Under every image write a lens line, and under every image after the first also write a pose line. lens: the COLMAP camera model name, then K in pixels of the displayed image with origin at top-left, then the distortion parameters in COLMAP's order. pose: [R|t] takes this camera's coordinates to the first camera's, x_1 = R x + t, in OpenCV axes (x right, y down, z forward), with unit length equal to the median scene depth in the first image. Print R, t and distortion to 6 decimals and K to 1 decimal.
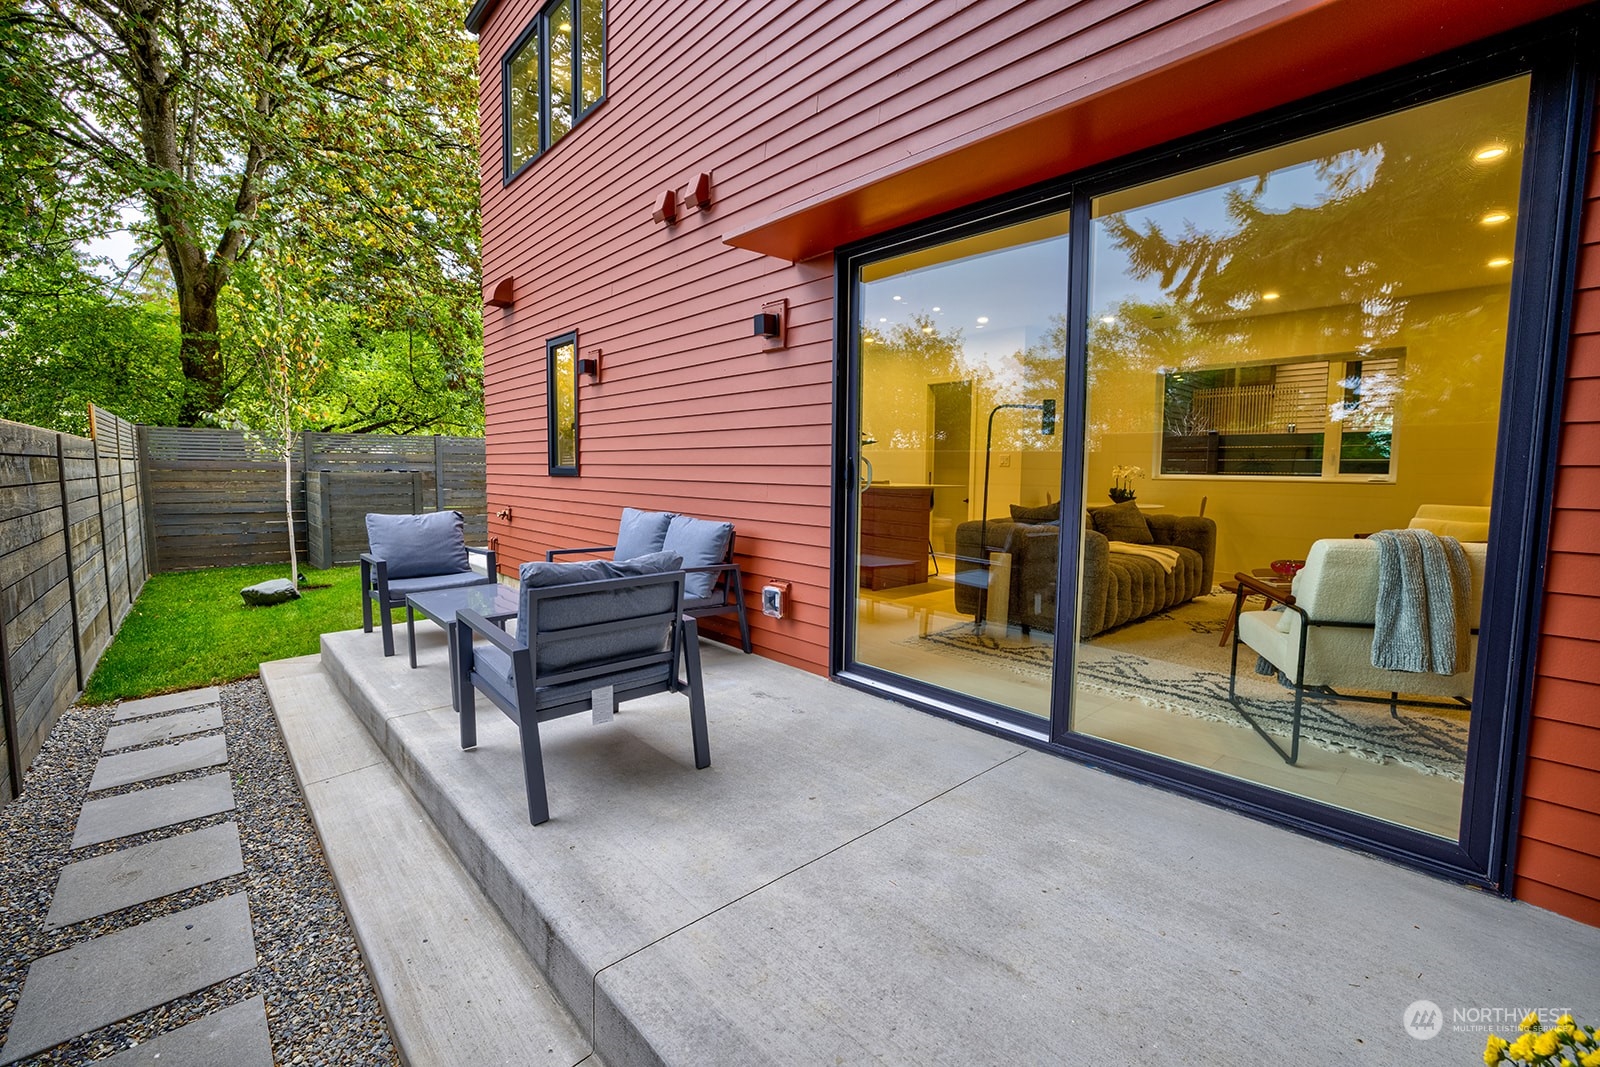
lens RADIAL K [[677.7, 0, 807.0], [0, 677.7, 530.5], [0, 0, 1]] dist [-0.013360, 0.000610]
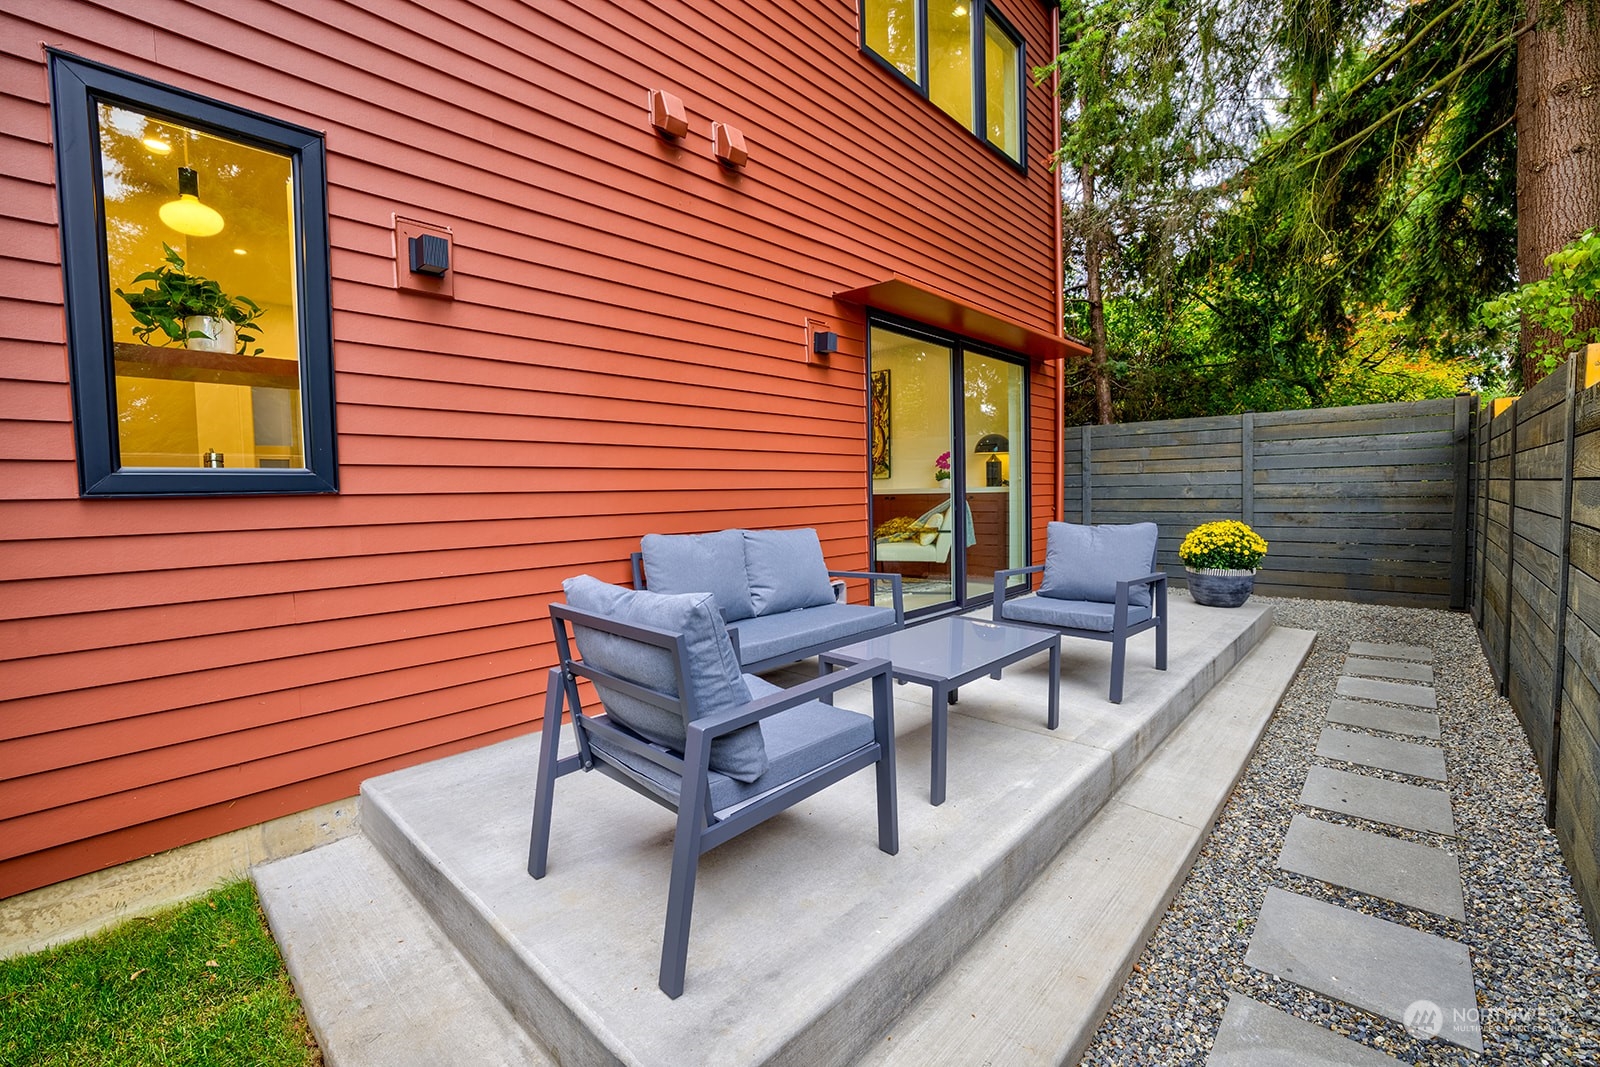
lens RADIAL K [[677.7, 0, 807.0], [0, 677.7, 530.5], [0, 0, 1]] dist [-0.013360, 0.000610]
pose [[-0.094679, -0.063973, 0.993450, -1.375848], [0.110839, 0.991051, 0.074382, -0.104532], [-0.989318, 0.117156, -0.086741, 1.374572]]
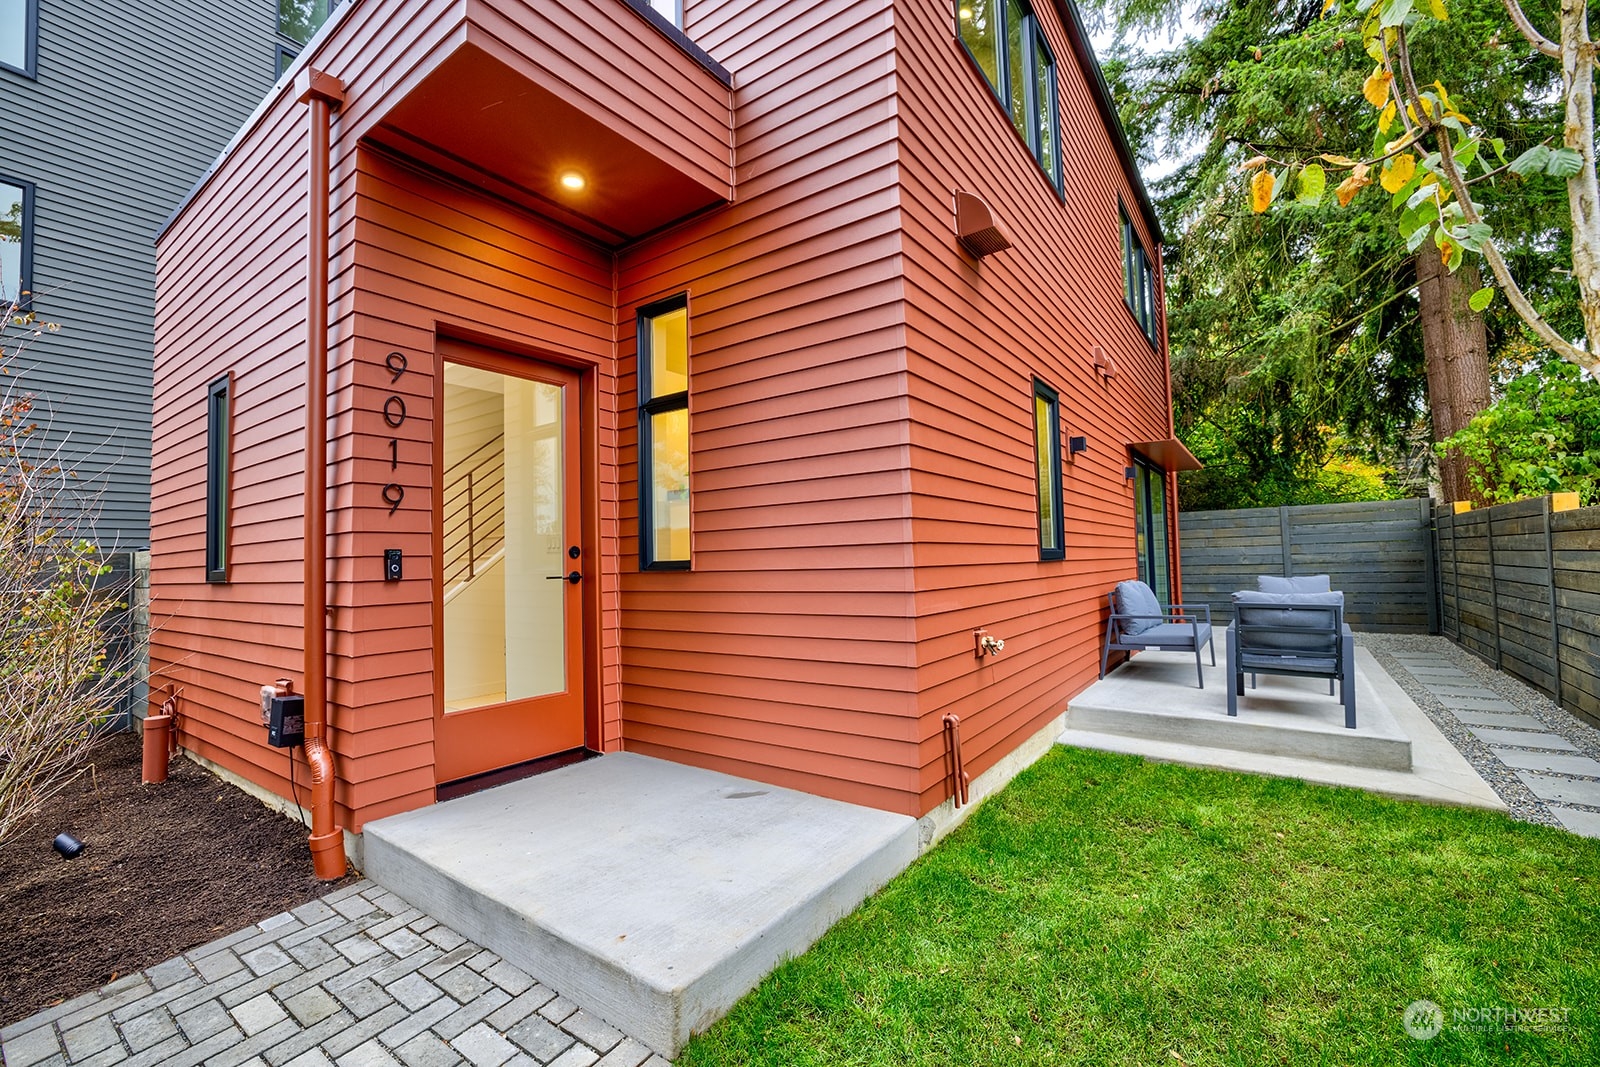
lens RADIAL K [[677.7, 0, 807.0], [0, 677.7, 530.5], [0, 0, 1]] dist [-0.013360, 0.000610]
pose [[-0.213133, 0.044982, 0.975987, -2.020822], [0.115491, 0.993096, -0.020550, -0.254132], [-0.970173, 0.108337, -0.216857, 2.758956]]
